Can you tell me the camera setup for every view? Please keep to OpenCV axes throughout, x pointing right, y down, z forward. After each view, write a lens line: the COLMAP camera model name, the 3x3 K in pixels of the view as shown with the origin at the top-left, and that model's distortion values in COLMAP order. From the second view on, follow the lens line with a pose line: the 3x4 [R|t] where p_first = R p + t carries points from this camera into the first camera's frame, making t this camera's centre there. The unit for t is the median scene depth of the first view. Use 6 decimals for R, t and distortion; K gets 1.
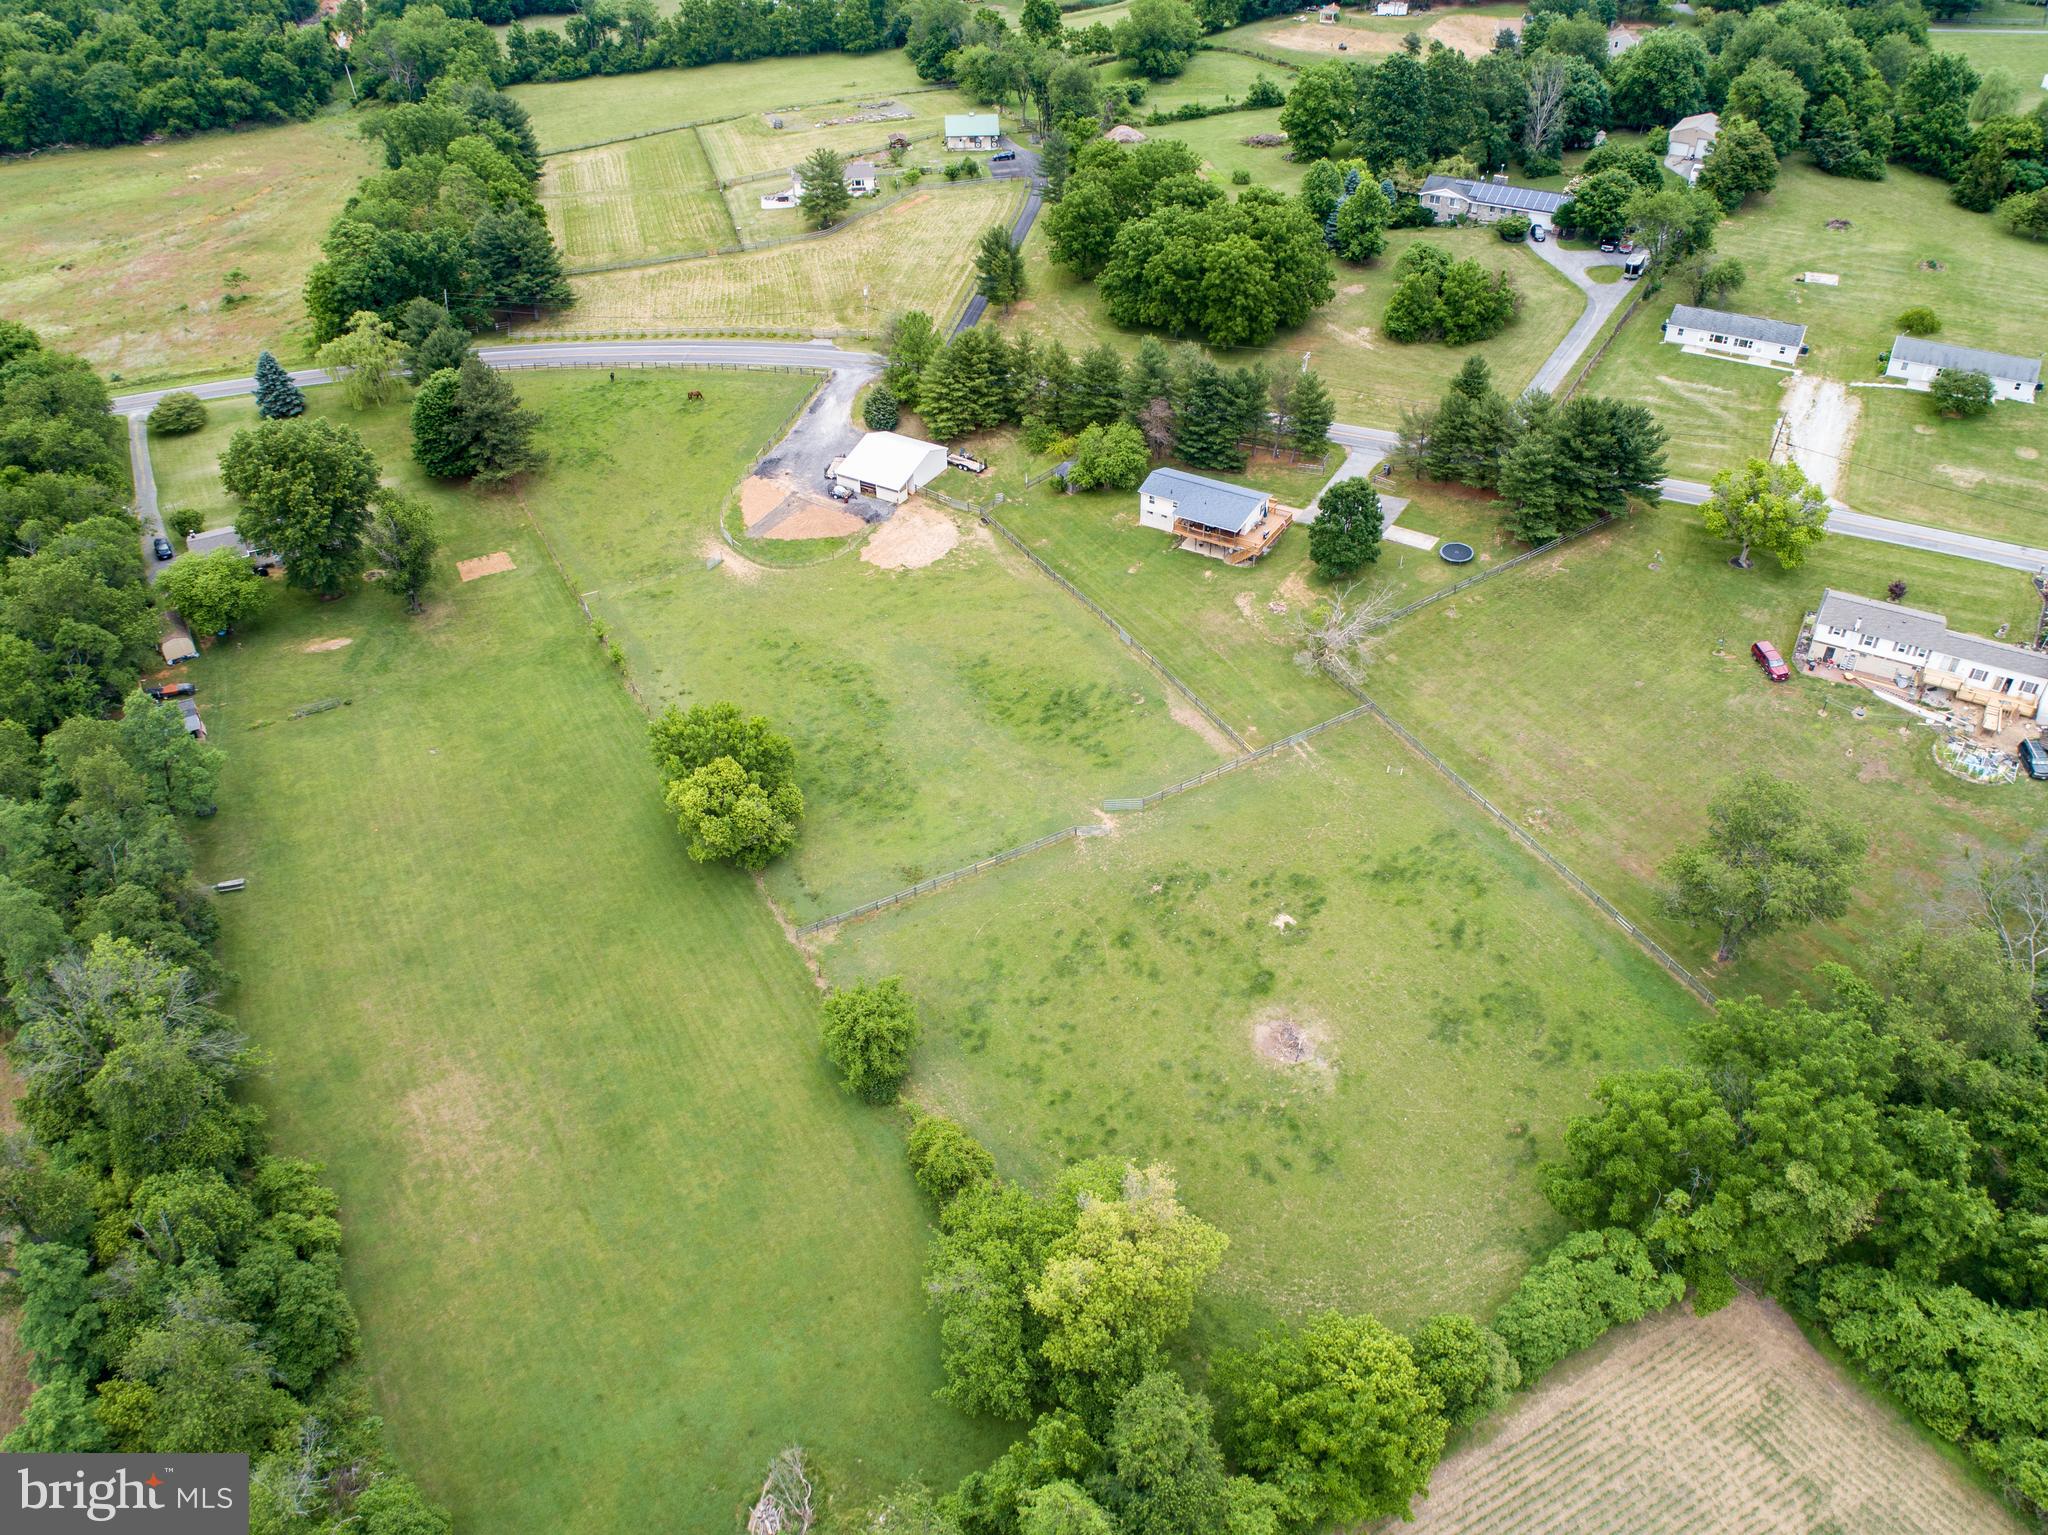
lens RADIAL K [[1544.5, 0, 1025.3], [0, 1544.5, 769.2], [0, 0, 1]] dist [-0.025650, 0.011393]
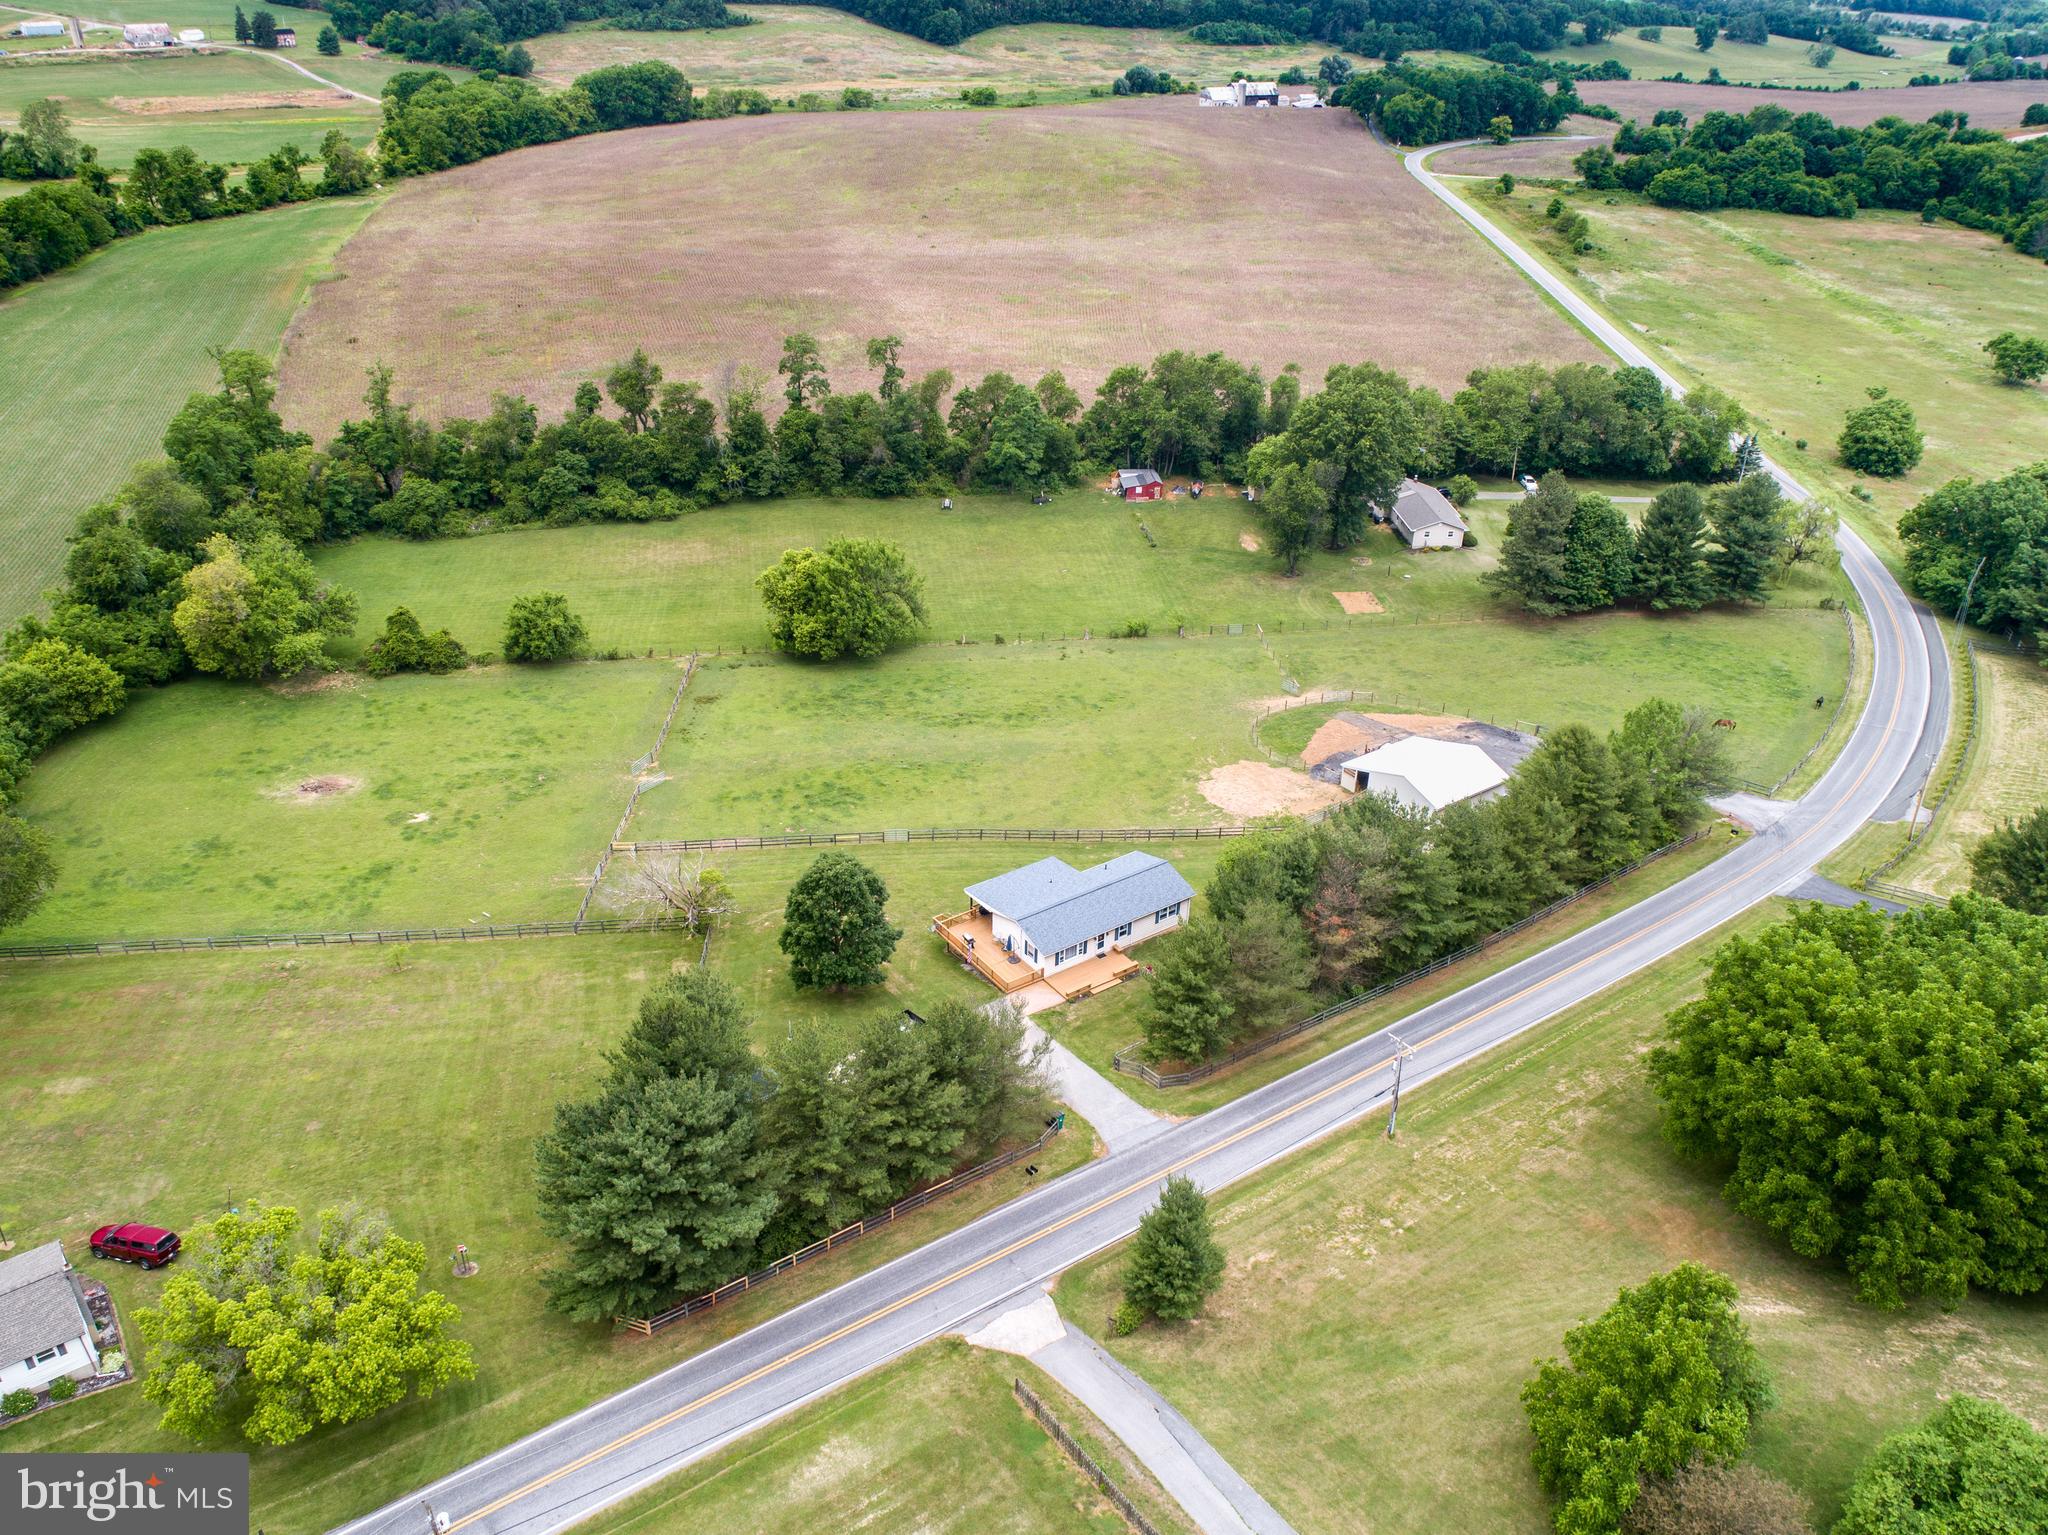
lens RADIAL K [[1565.5, 0, 1024.0], [0, 1565.5, 767.5], [0, 0, 1]] dist [-0.029847, 0.004958]
pose [[-0.398901, 0.449350, -0.799351, 0.634546], [-0.574039, 0.557413, 0.599809, -0.595977], [0.715092, 0.698123, 0.035591, 0.950744]]
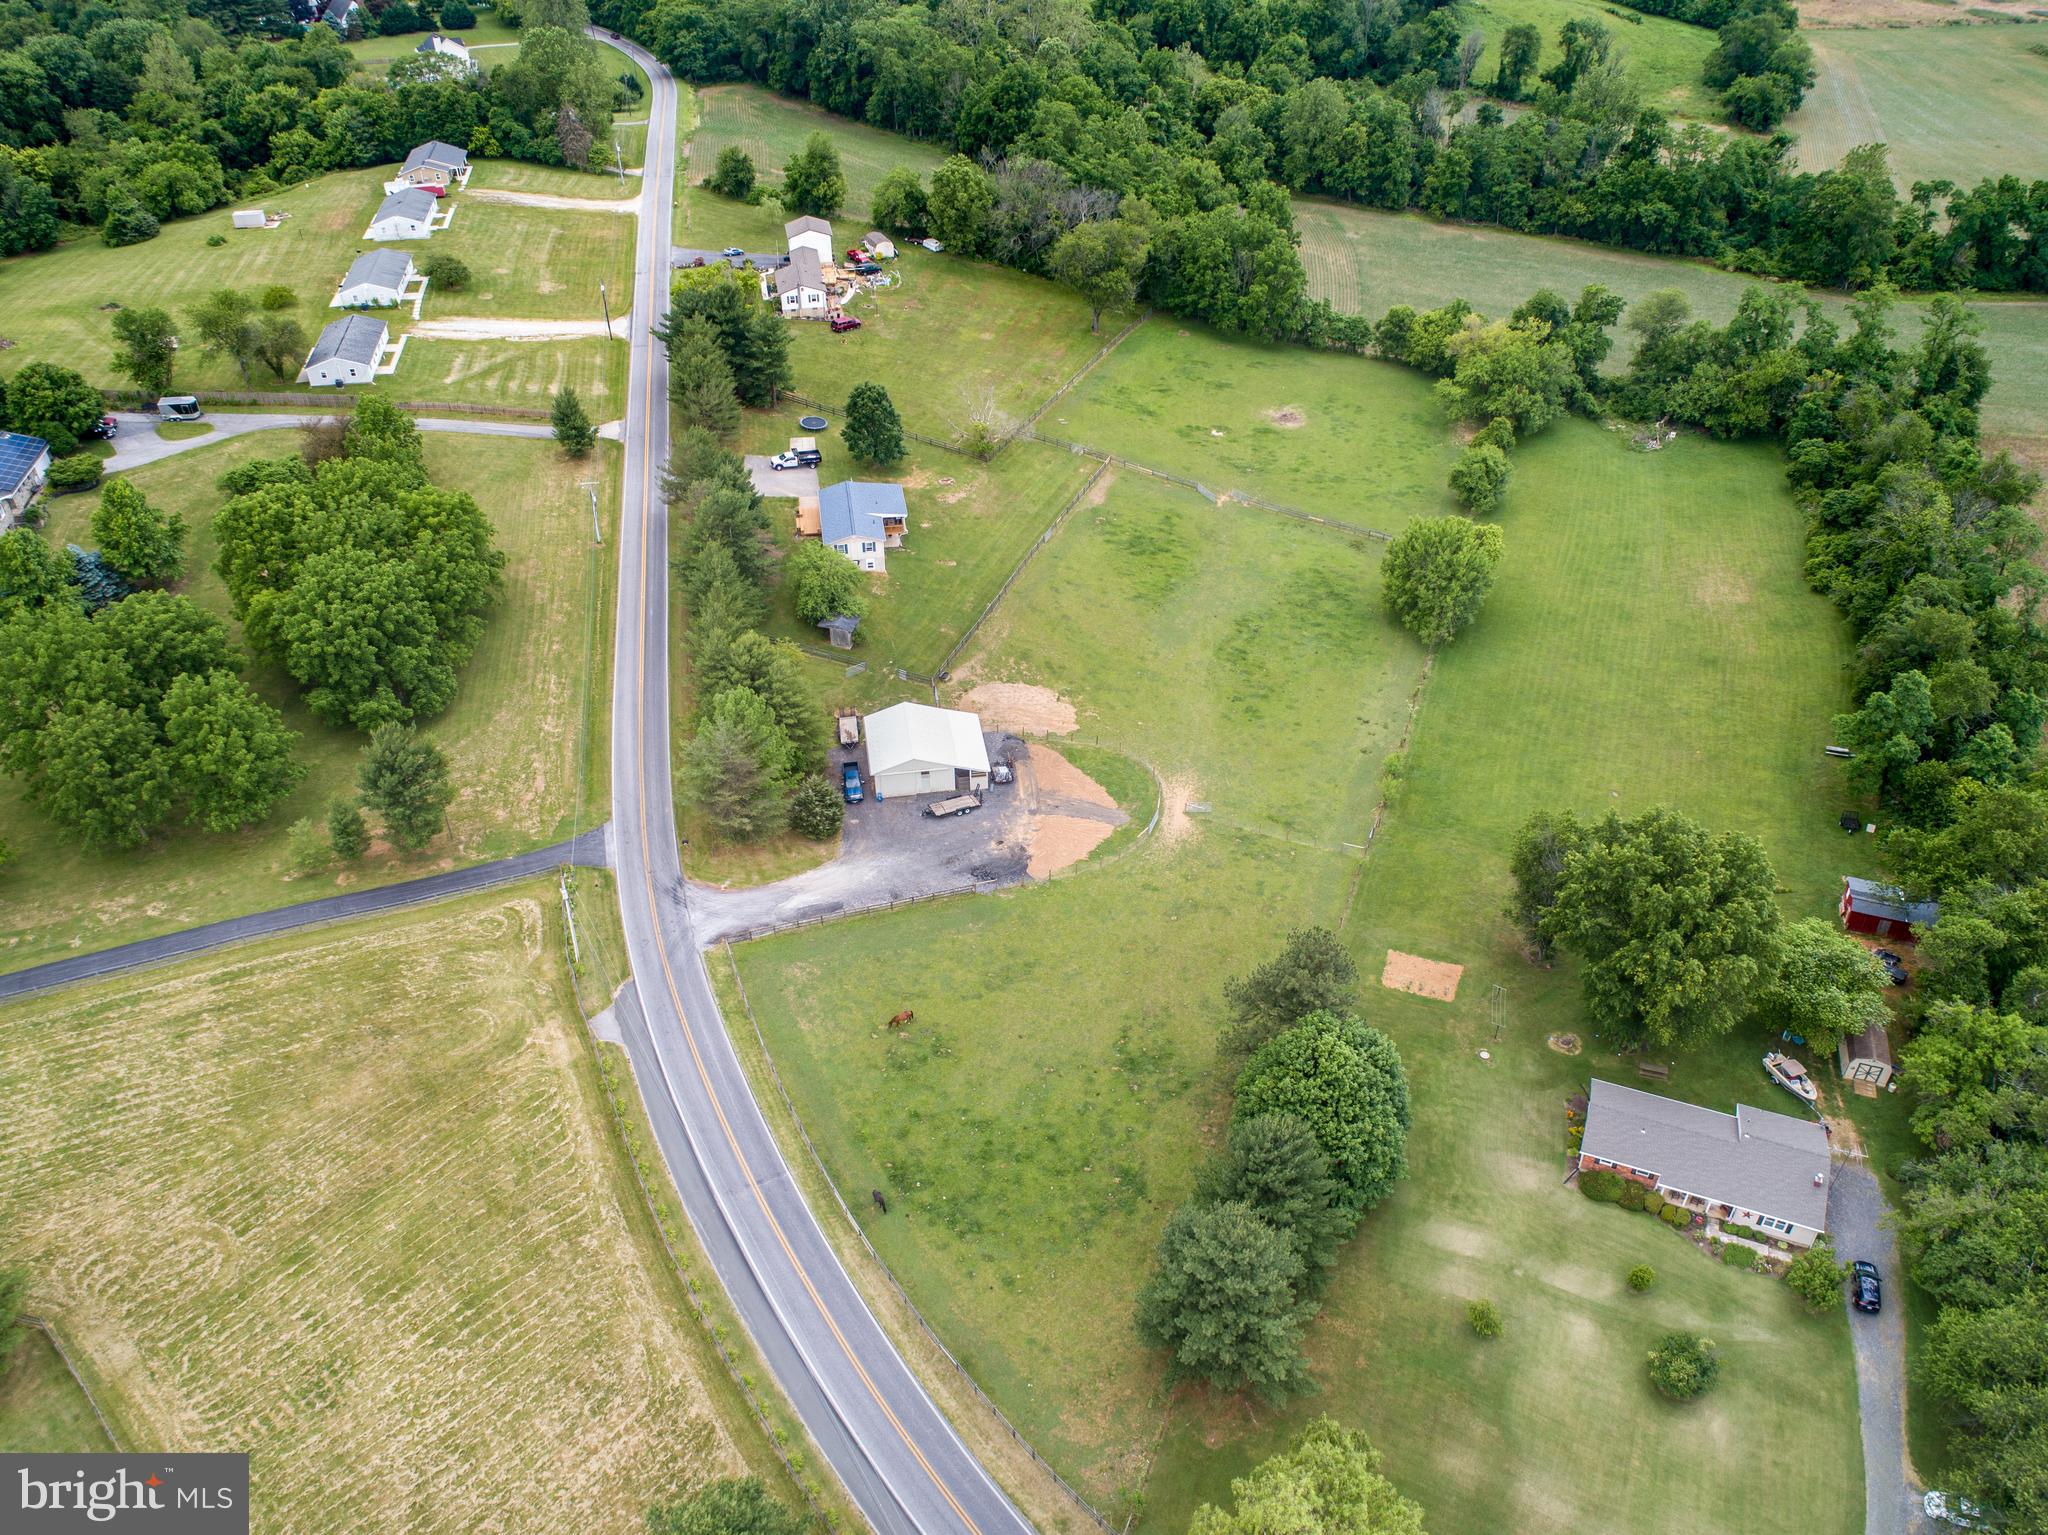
lens RADIAL K [[1544.5, 0, 1025.3], [0, 1544.5, 769.2], [0, 0, 1]] dist [-0.025650, 0.011393]
pose [[-0.639096, -0.449136, 0.624367, -0.681765], [0.475636, 0.407153, 0.779741, -0.870950], [-0.604423, 0.795301, -0.046585, 1.148256]]
